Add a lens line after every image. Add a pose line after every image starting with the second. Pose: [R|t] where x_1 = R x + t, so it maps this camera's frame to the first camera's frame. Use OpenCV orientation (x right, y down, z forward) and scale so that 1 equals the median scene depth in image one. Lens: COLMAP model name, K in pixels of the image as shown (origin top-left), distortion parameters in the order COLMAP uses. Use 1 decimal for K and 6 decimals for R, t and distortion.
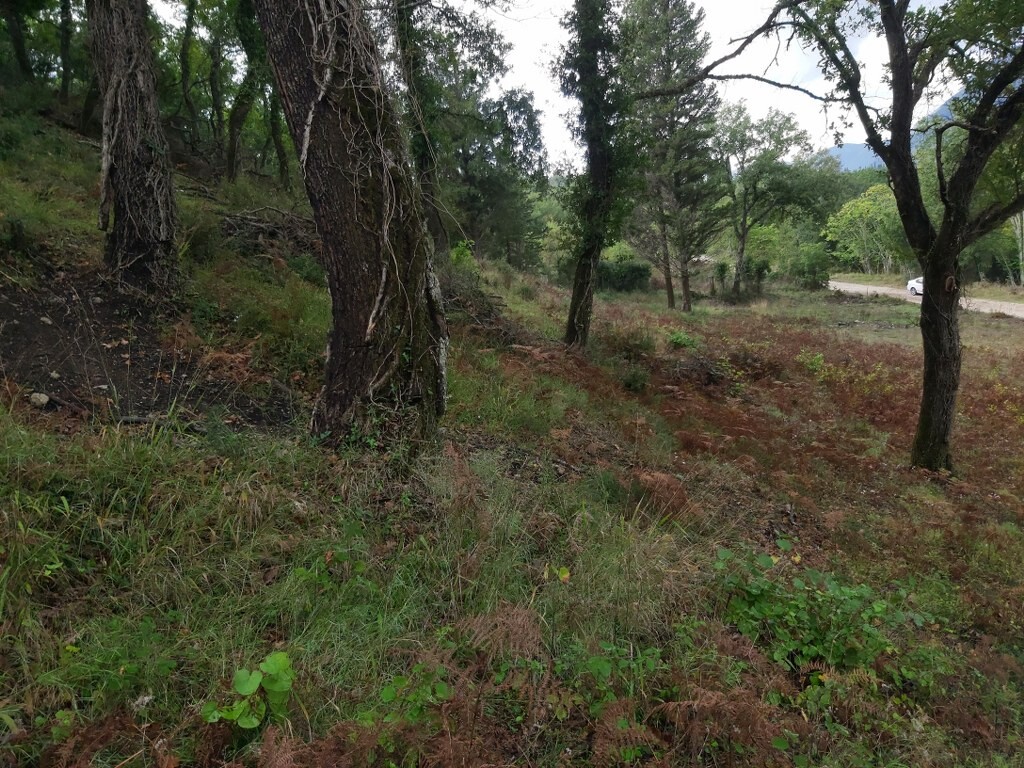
lens RADIAL K [[797.4, 0, 518.0], [0, 797.4, 373.2], [0, 0, 1]] dist [0.083487, -0.143817]
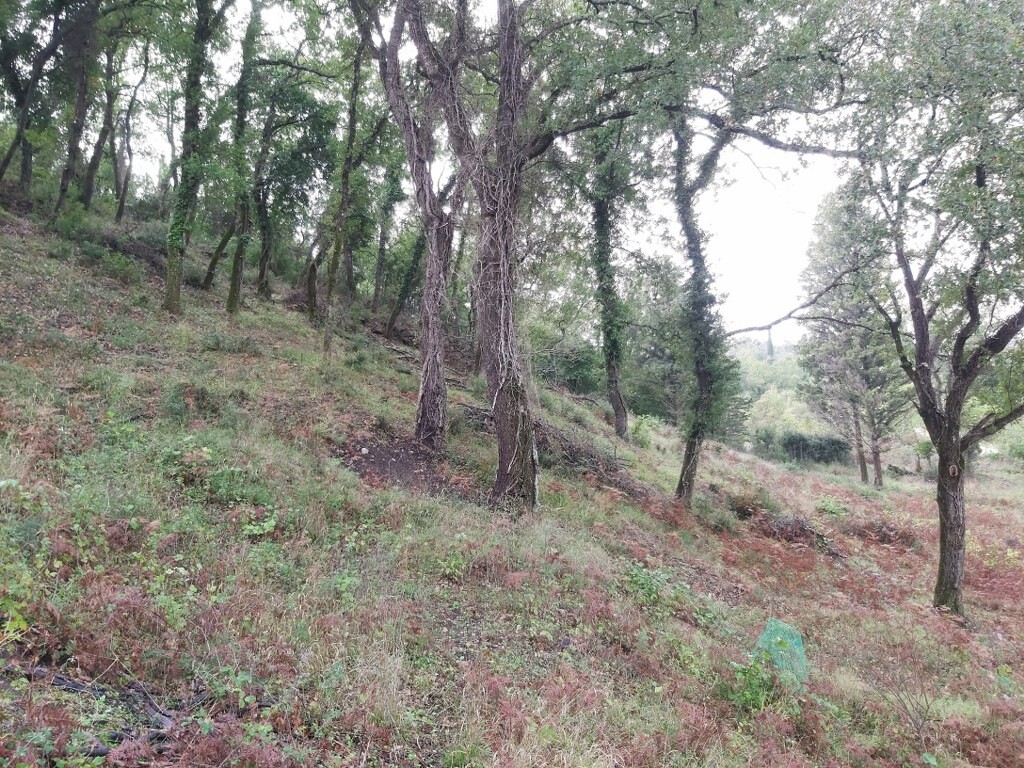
lens RADIAL K [[797.4, 0, 518.0], [0, 797.4, 373.2], [0, 0, 1]] dist [0.083487, -0.143817]
pose [[0.958516, 0.026248, -0.283829, 0.400742], [-0.081399, 0.979492, -0.184311, 0.082365], [0.273171, 0.199768, 0.940994, -1.078057]]
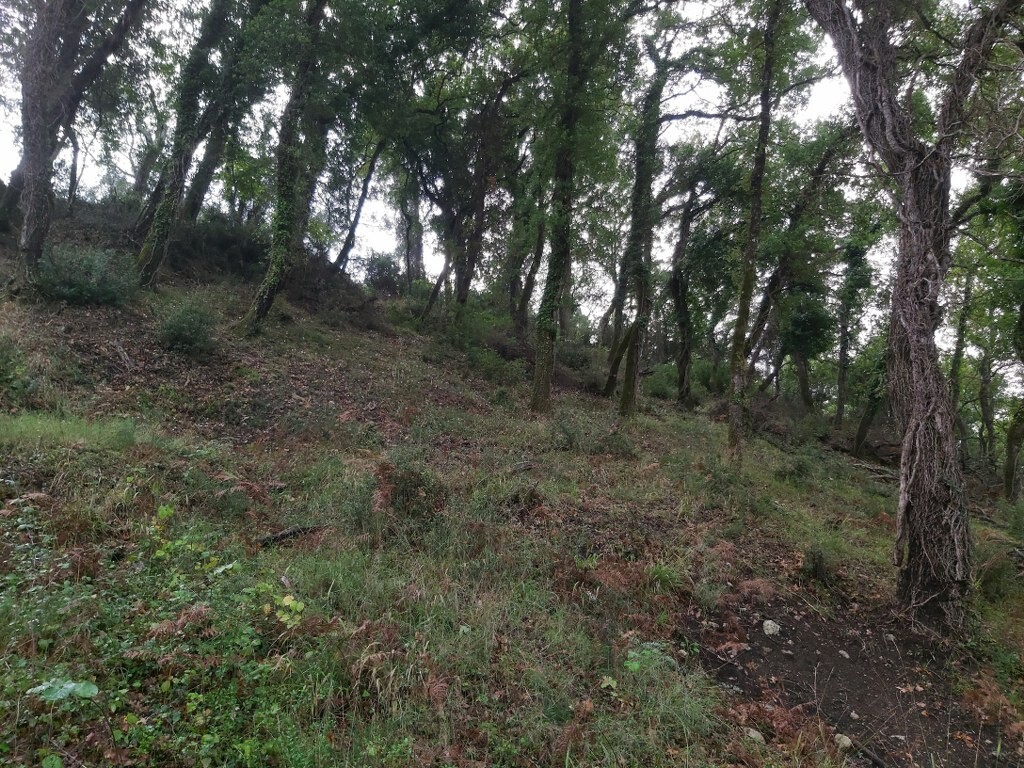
lens RADIAL K [[797.4, 0, 518.0], [0, 797.4, 373.2], [0, 0, 1]] dist [0.083487, -0.143817]
pose [[0.650667, -0.112444, -0.750992, -0.033581], [-0.173506, 0.940800, -0.291190, -0.026361], [0.739276, 0.319769, 0.592637, -0.034692]]
